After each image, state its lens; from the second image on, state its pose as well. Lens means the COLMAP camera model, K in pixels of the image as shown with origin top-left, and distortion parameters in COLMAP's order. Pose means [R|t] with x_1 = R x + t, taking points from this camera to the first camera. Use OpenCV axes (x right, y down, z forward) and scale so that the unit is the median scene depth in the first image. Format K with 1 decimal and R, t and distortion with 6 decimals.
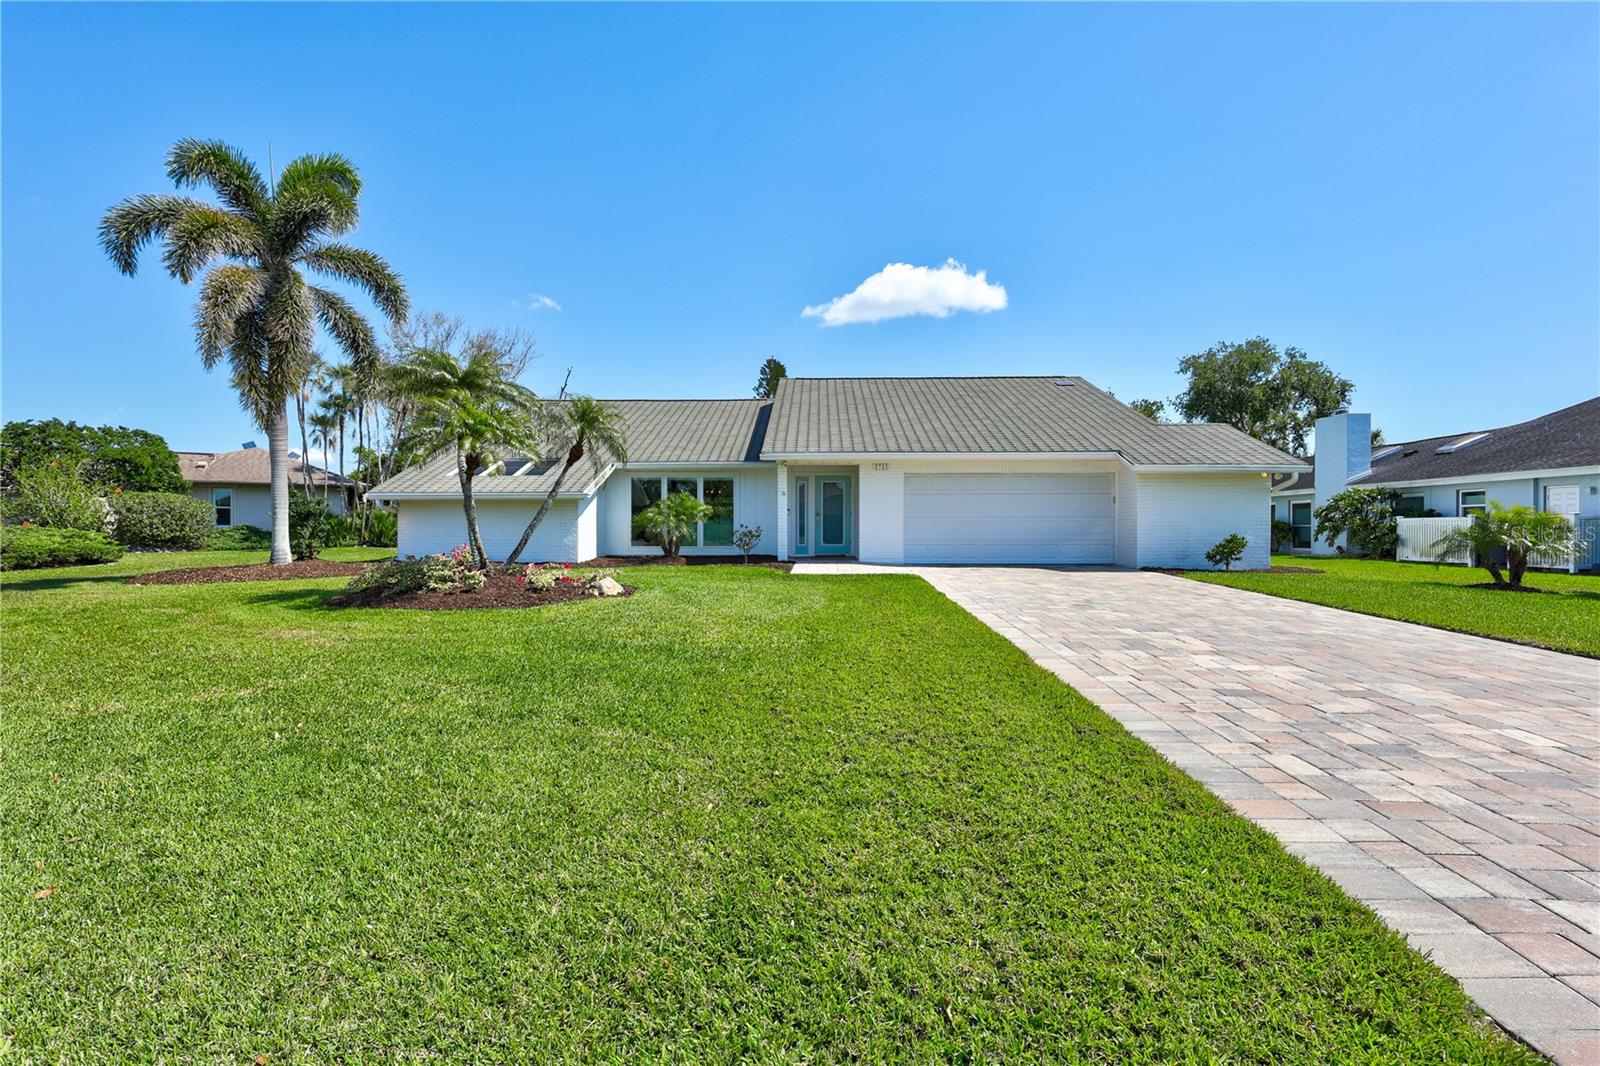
lens RADIAL K [[726.2, 0, 804.3], [0, 726.2, 532.9], [0, 0, 1]] dist [-0.001254, 0.000214]
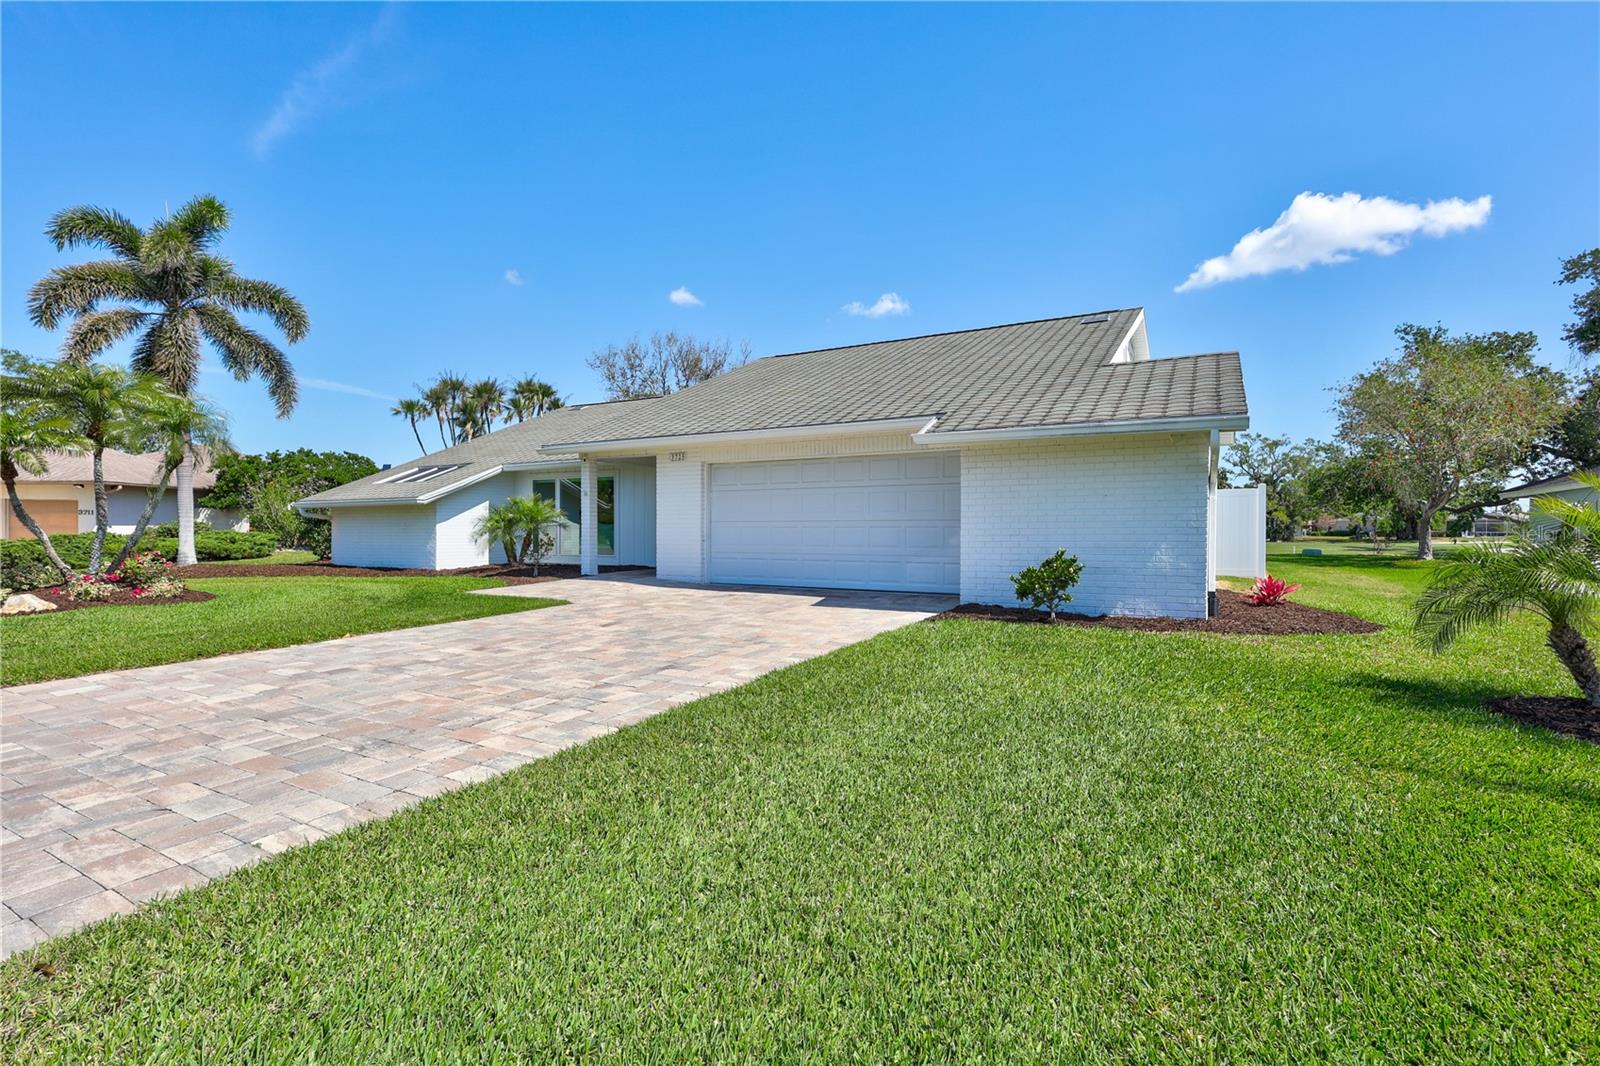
lens RADIAL K [[742.4, 0, 800.0], [0, 742.4, 533.0], [0, 0, 1]] dist [0.000505, -0.000388]
pose [[0.884064, 0.004109, -0.467349, 0.589198], [-0.006093, 0.999978, -0.002735, -0.008532], [0.467327, 0.005266, 0.884069, 0.360221]]
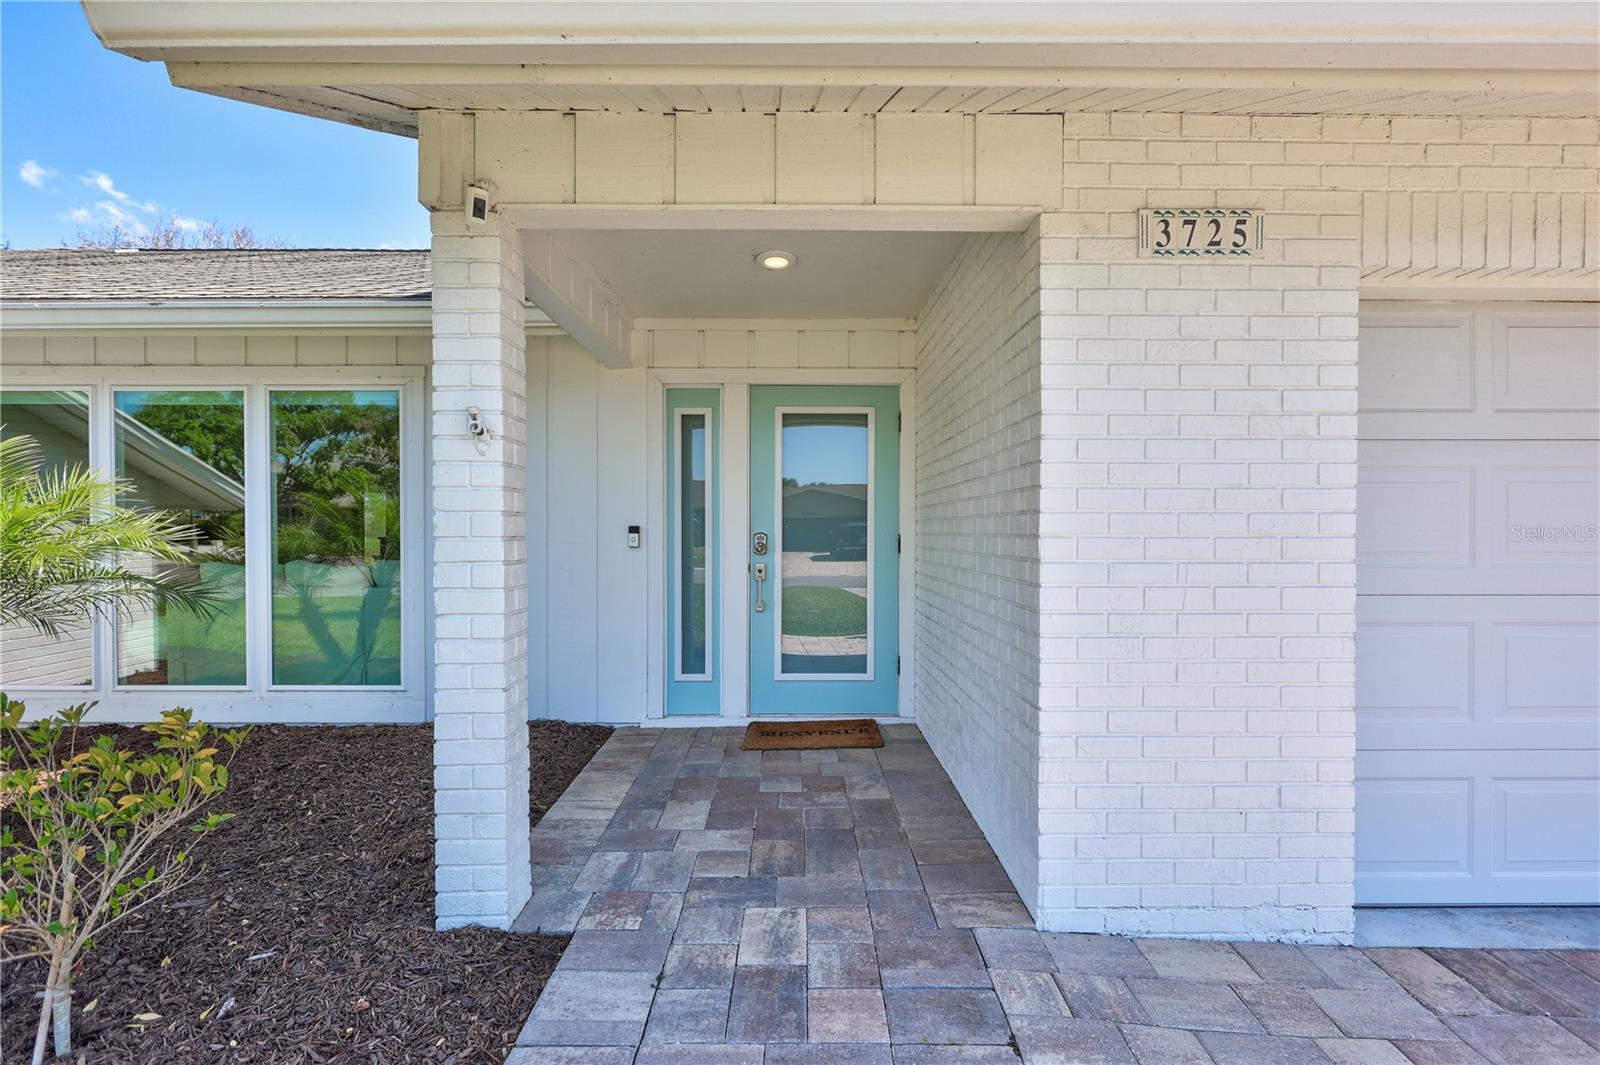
lens RADIAL K [[726.2, 0, 804.3], [0, 726.2, 532.4], [0, 0, 1]] dist [-0.001254, 0.000214]
pose [[0.998490, -0.001277, 0.054919, 0.023079], [0.001291, 0.999999, -0.000219, -0.034778], [-0.054919, 0.000289, 0.998491, 0.864984]]
